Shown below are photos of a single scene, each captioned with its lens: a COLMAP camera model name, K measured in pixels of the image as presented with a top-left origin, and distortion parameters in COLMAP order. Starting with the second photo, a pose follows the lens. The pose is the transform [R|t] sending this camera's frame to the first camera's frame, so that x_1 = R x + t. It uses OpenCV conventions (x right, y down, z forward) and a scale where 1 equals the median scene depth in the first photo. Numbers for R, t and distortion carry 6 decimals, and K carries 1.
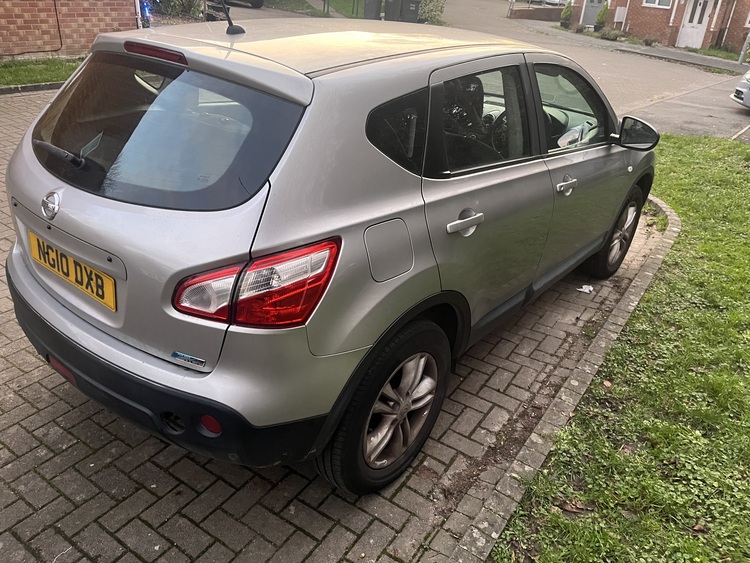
lens RADIAL K [[577.2, 0, 377.2], [0, 577.2, 281.8], [0, 0, 1]] dist [-0.003224, -0.005553]
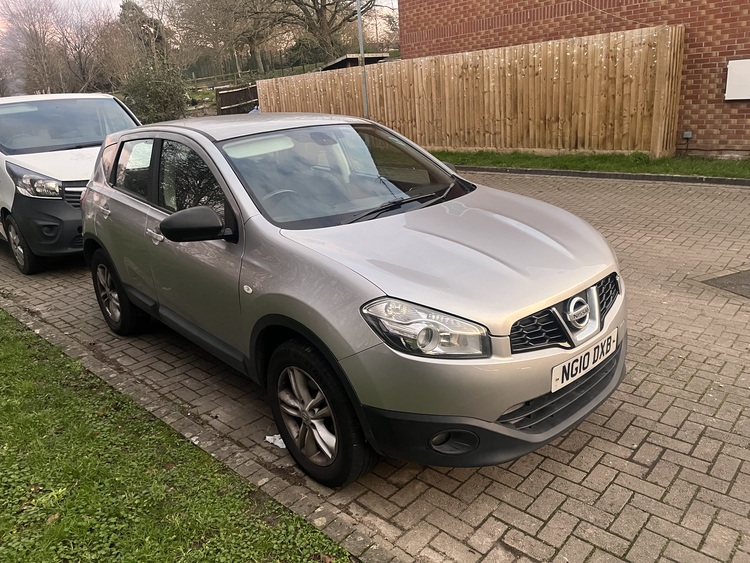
lens RADIAL K [[577.2, 0, 376.5], [0, 577.2, 282.1], [0, 0, 1]] dist [-0.003224, -0.005553]
pose [[-0.162303, 0.254350, -0.953396, 1.246869], [-0.408348, 0.862275, 0.299556, -0.551620], [0.898281, 0.437936, -0.036087, 1.303731]]
